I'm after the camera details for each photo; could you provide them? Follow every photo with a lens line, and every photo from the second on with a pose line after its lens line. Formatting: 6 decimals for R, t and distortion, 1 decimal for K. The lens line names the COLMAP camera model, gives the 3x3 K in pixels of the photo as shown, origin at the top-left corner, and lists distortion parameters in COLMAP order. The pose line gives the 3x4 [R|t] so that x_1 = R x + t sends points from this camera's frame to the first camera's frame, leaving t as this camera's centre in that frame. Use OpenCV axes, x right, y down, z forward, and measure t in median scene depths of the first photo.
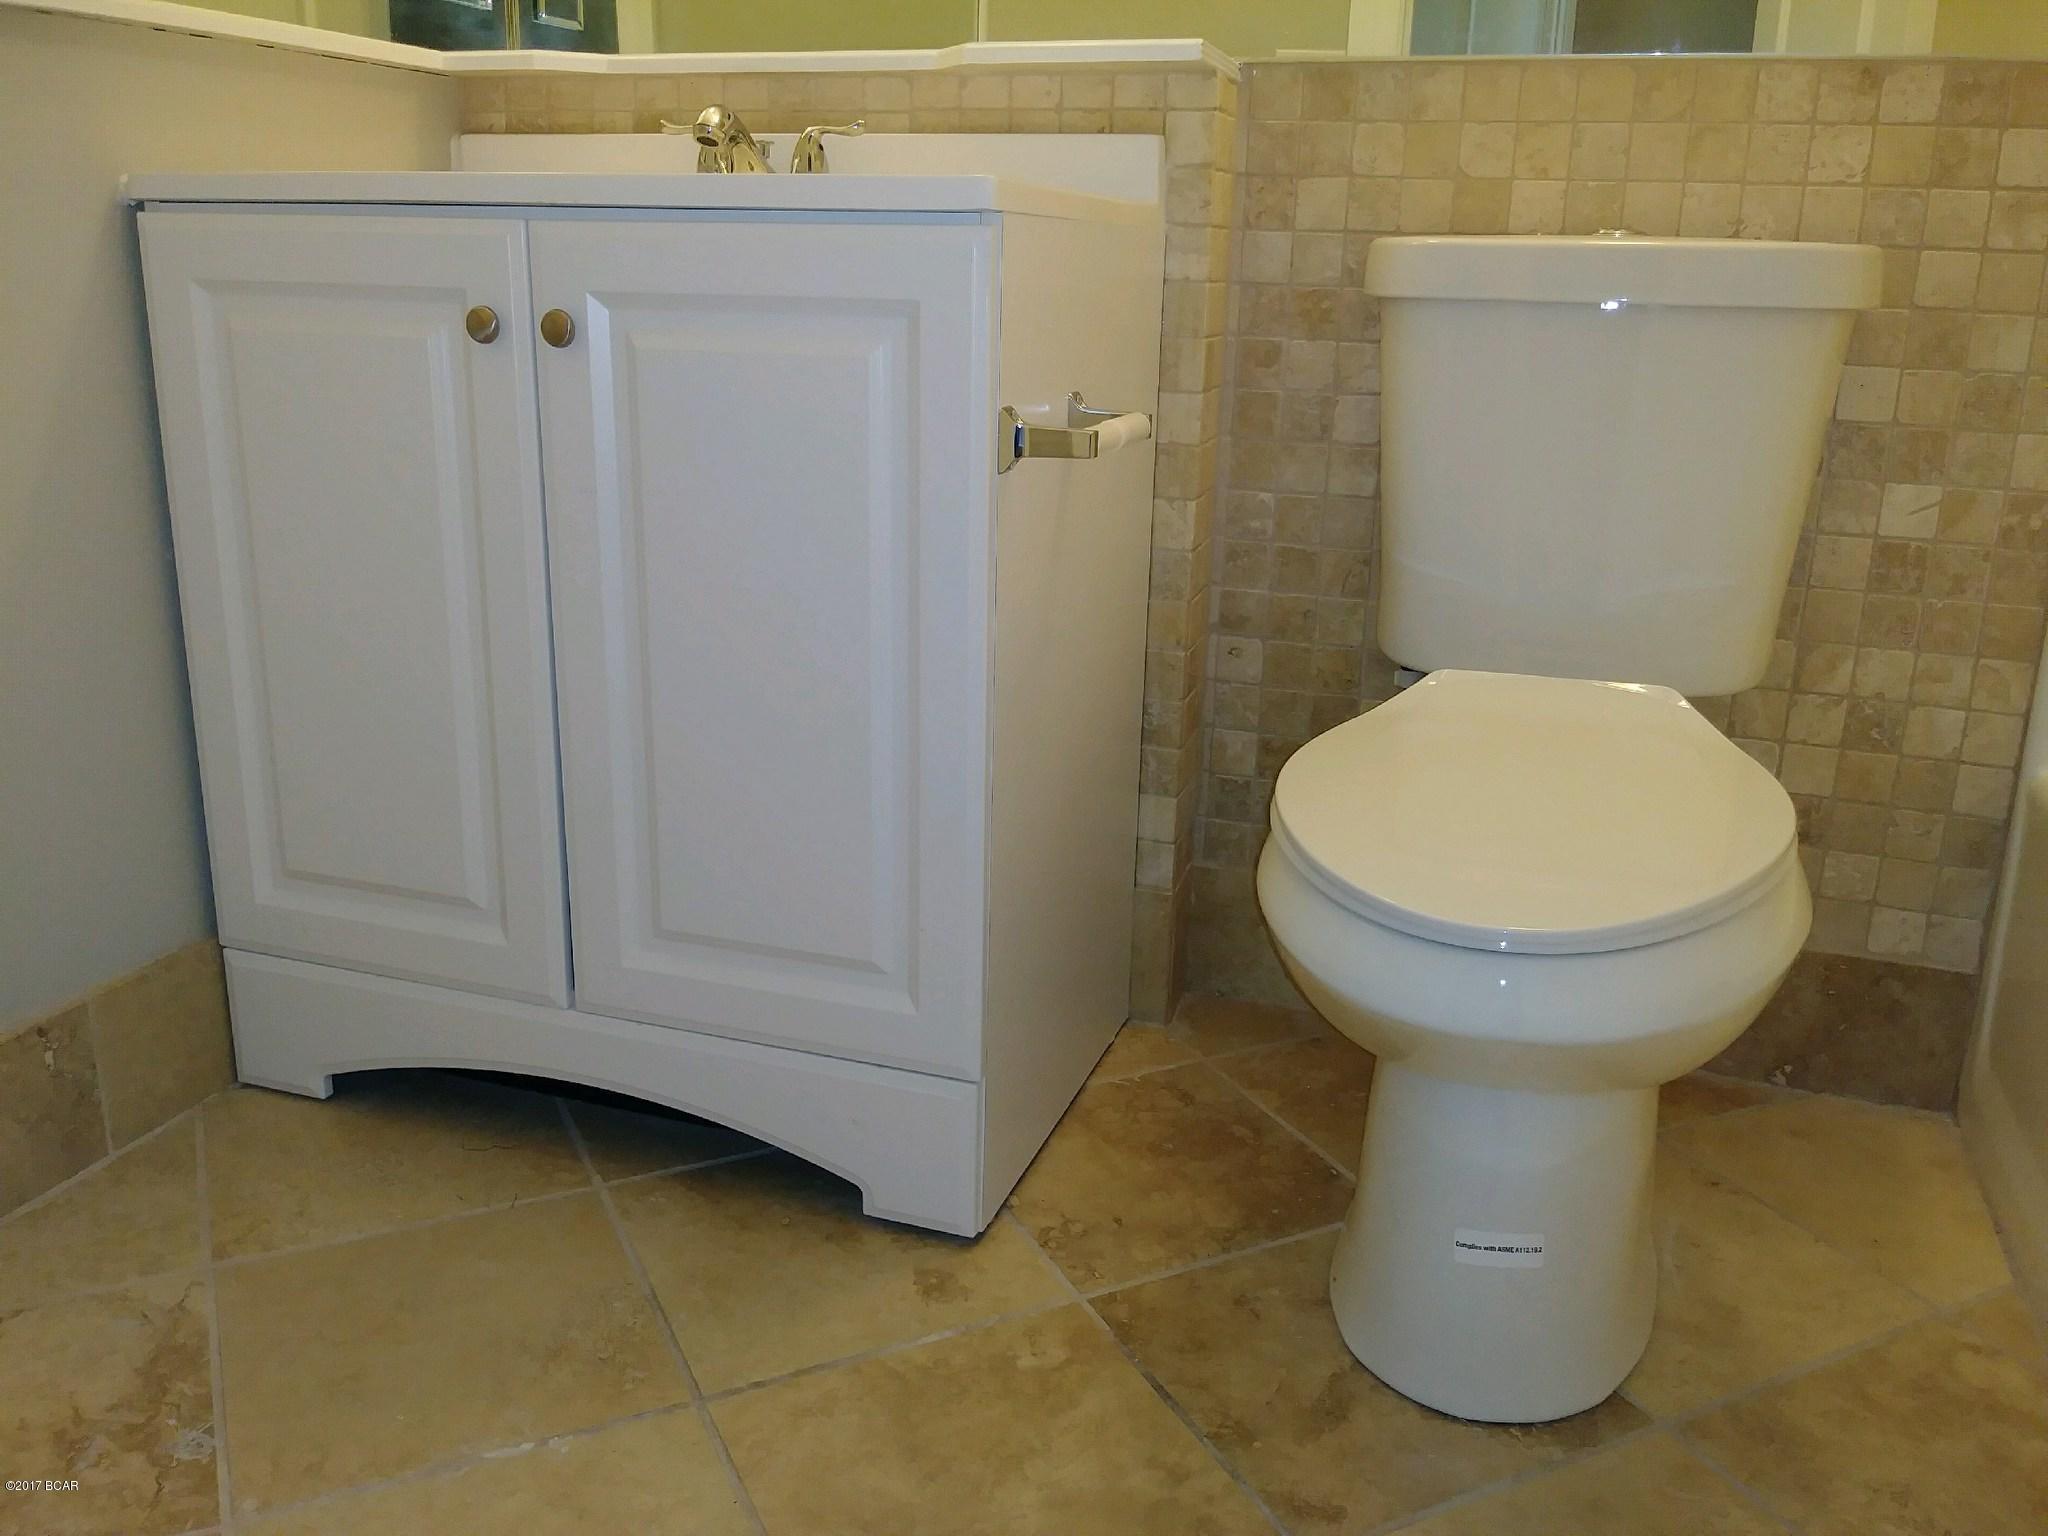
lens RADIAL K [[1650.0, 0, 1024.0], [0, 1650.0, 768.0], [0, 0, 1]] dist [0.075636, -0.181454]
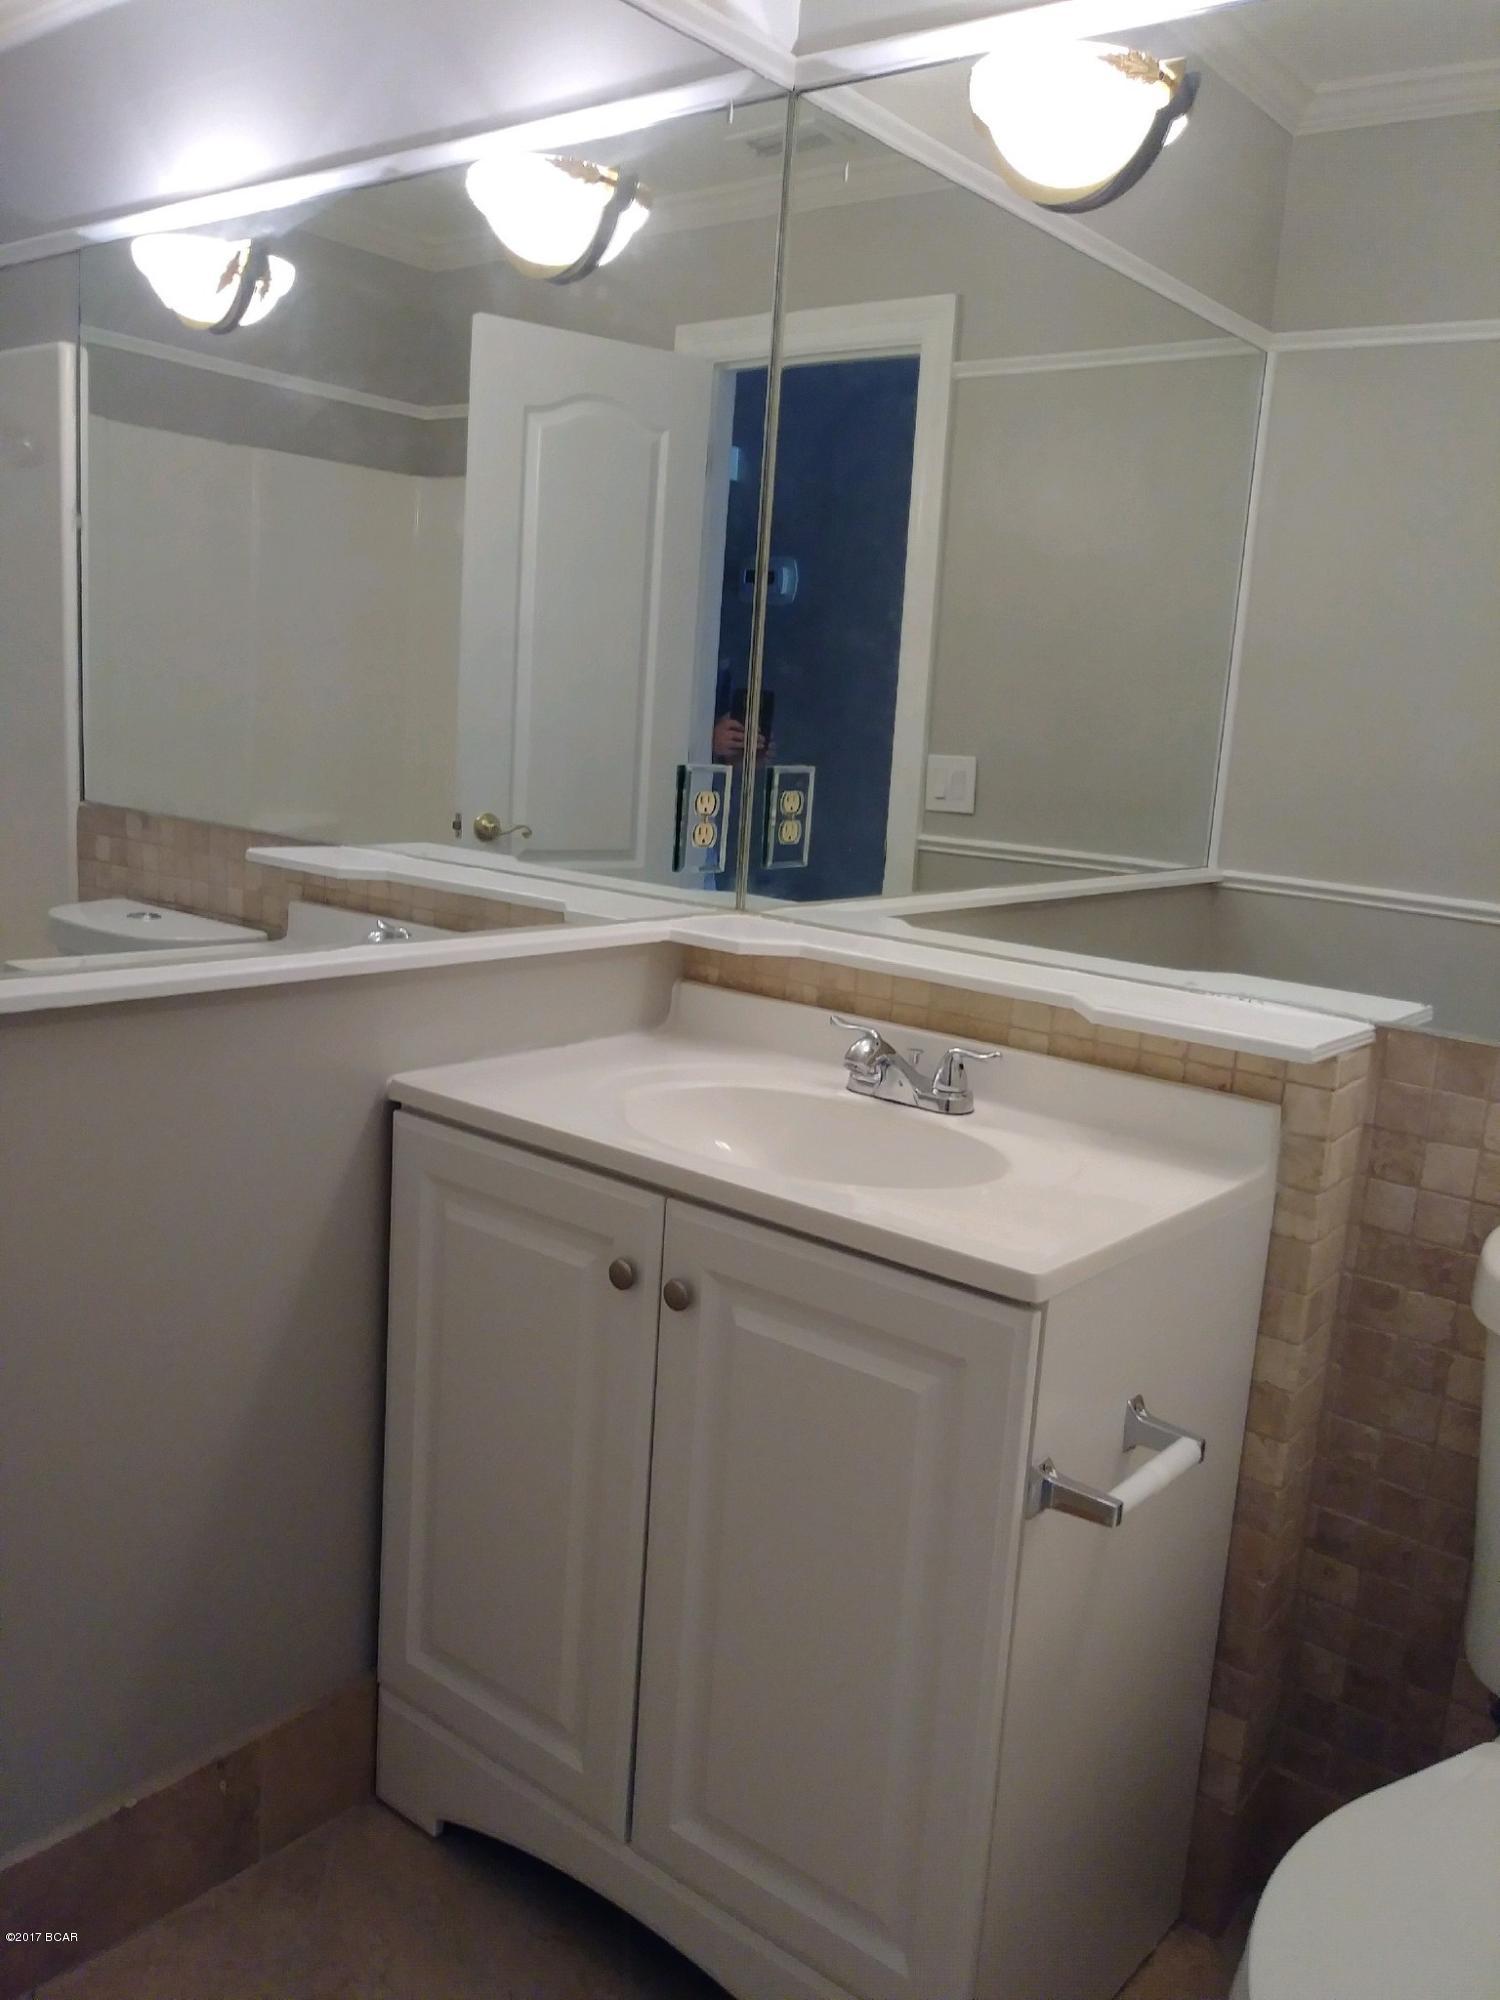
lens RADIAL K [[1615.1, 0, 750.0], [0, 1615.1, 1000.0], [0, 0, 1]] dist [0.028759, -0.067814]
pose [[0.937321, 0.099974, -0.333818, 0.101949], [-0.139534, 0.985489, -0.096655, -0.293548], [0.319311, 0.137176, 0.937669, -0.066714]]
